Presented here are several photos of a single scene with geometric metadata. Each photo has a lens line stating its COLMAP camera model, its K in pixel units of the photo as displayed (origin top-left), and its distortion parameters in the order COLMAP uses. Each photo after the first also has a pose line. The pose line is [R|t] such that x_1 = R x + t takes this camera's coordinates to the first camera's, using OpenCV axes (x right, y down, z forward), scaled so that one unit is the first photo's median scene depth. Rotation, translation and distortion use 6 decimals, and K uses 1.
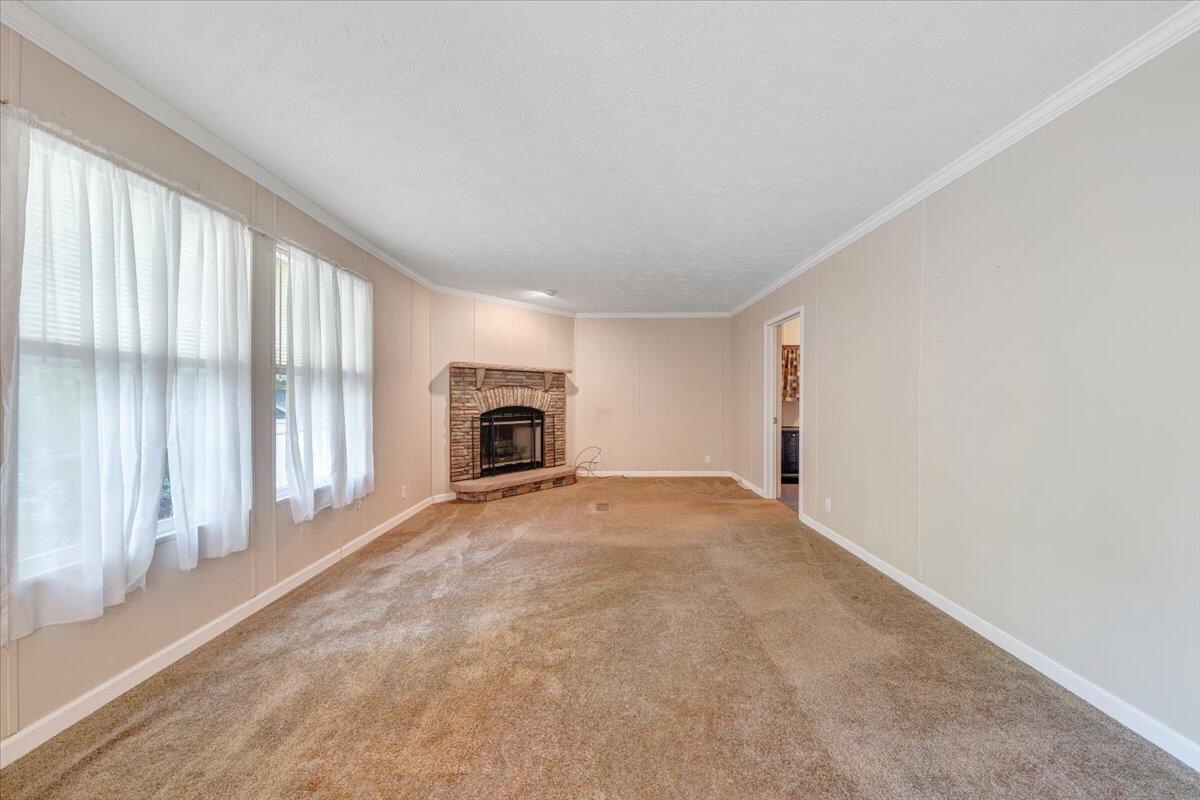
lens RADIAL K [[414.3, 0, 601.6], [0, 414.3, 395.9], [0, 0, 1]] dist [-0.002674, 0.000236]
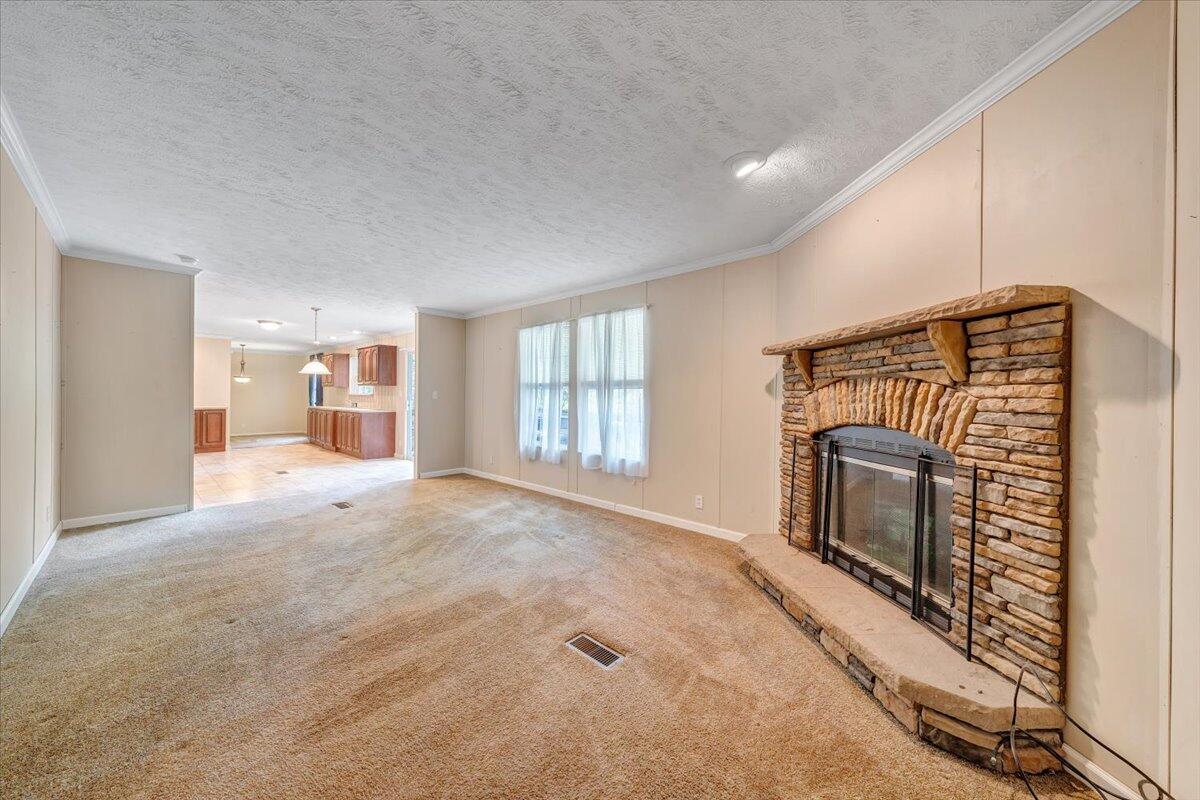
lens RADIAL K [[414.3, 0, 597.9], [0, 414.3, 396.7], [0, 0, 1]] dist [-0.002674, 0.000236]
pose [[-0.668856, -0.009426, -0.743332, 0.310083], [-0.009981, 0.999943, -0.003699, 0.000716], [0.743325, 0.004945, -0.668913, 1.208128]]
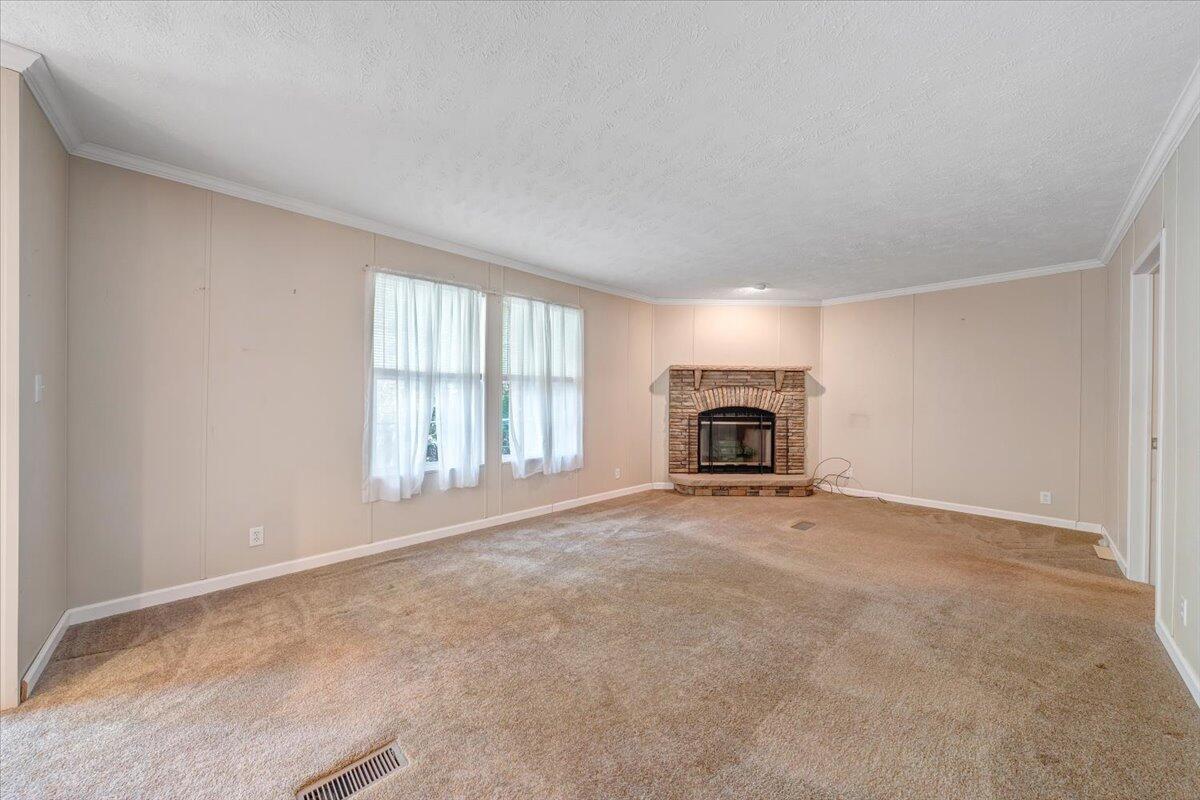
lens RADIAL K [[414.3, 0, 601.1], [0, 414.3, 397.6], [0, 0, 1]] dist [-0.002674, 0.000236]
pose [[0.699045, 0.009858, -0.715010, 0.301732], [-0.006509, 0.999951, 0.007423, -0.002043], [0.715049, -0.000535, 0.699075, 0.088162]]
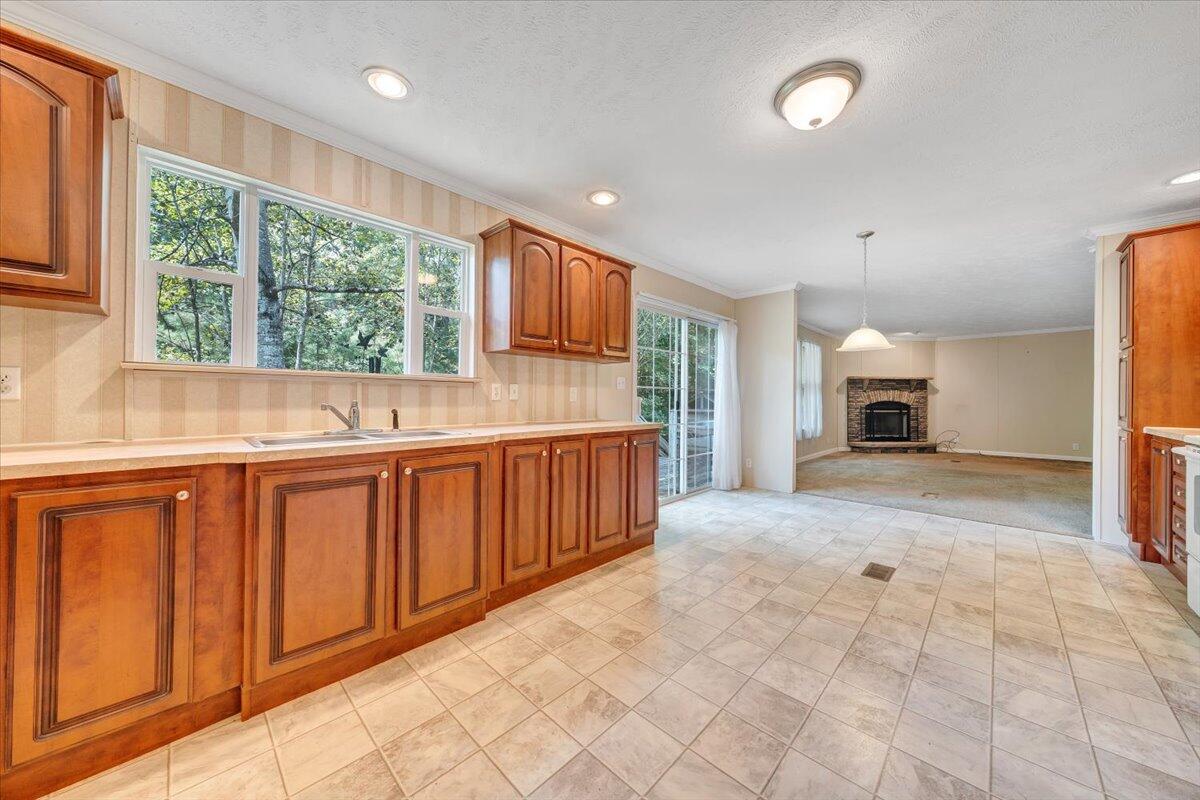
lens RADIAL K [[414.3, 0, 600.6], [0, 414.3, 398.6], [0, 0, 1]] dist [-0.002674, 0.000236]
pose [[0.722697, 0.001858, -0.691162, 0.112933], [-0.003004, 0.999995, -0.000452, 0.020813], [0.691158, 0.002403, 0.722699, -1.090603]]
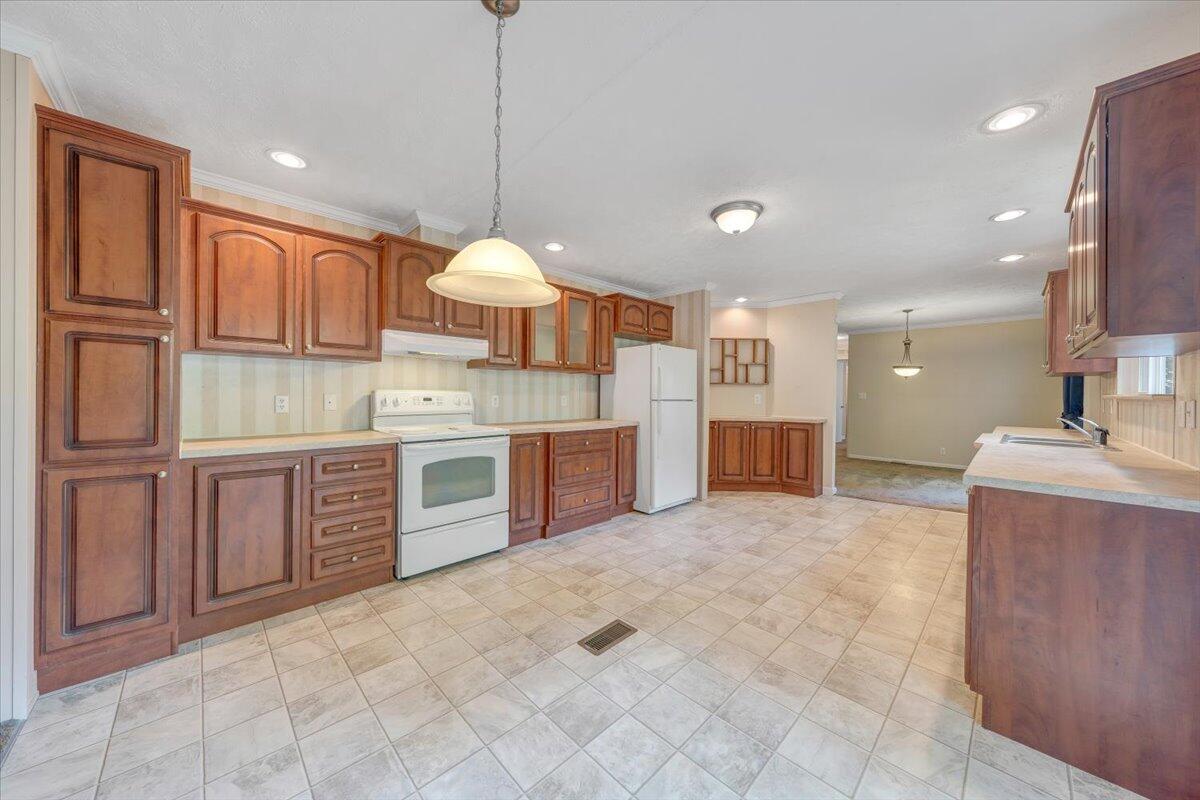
lens RADIAL K [[414.3, 0, 597.8], [0, 414.3, 395.5], [0, 0, 1]] dist [-0.002674, 0.000236]
pose [[-0.703629, -0.011859, 0.710468, -0.293739], [-0.012420, 0.999913, 0.004389, -0.000123], [-0.710459, -0.005735, -0.703716, -0.122993]]
